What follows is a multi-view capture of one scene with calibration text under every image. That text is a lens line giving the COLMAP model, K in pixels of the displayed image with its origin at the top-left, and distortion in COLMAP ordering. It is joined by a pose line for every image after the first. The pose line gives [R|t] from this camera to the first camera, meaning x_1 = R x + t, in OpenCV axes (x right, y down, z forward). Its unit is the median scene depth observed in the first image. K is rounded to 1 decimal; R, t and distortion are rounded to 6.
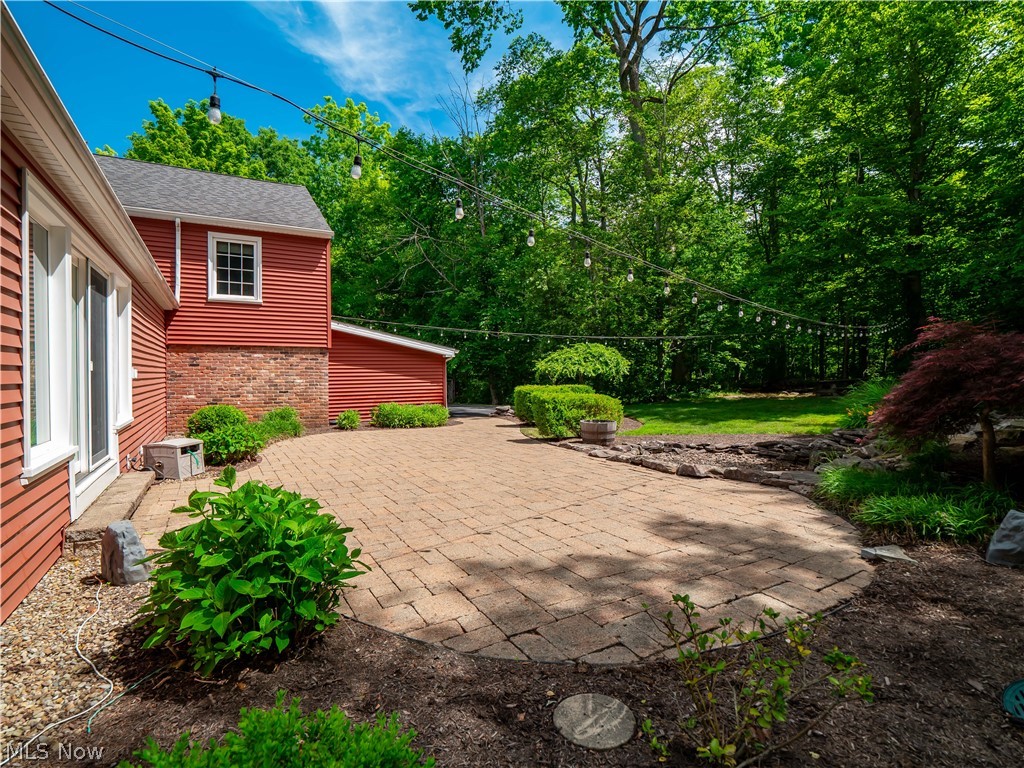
lens RADIAL K [[492.3, 0, 509.7], [0, 492.3, 384.1], [0, 0, 1]] dist [-0.002769, -0.000722]
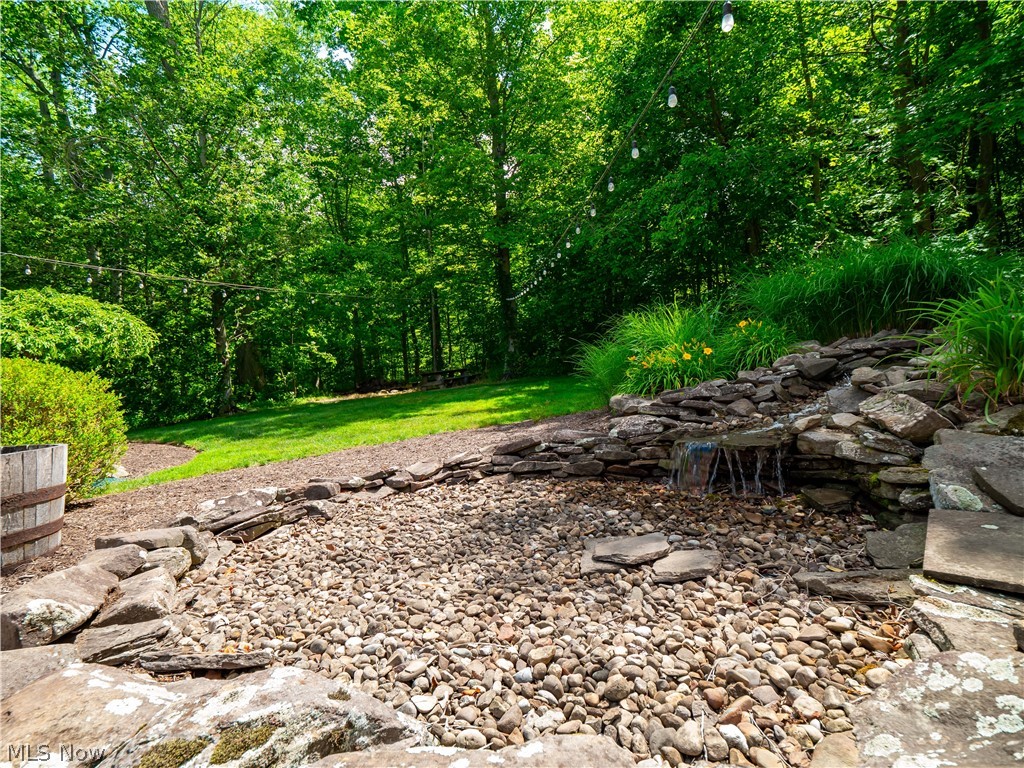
lens RADIAL K [[507.1, 0, 508.0], [0, 507.1, 395.8], [0, 0, 1]] dist [-0.000701, -0.000989]
pose [[0.681843, -0.068463, 0.728287, 0.107031], [0.077600, 0.996762, 0.021049, 0.036982], [-0.727370, 0.042163, 0.684949, 0.389592]]
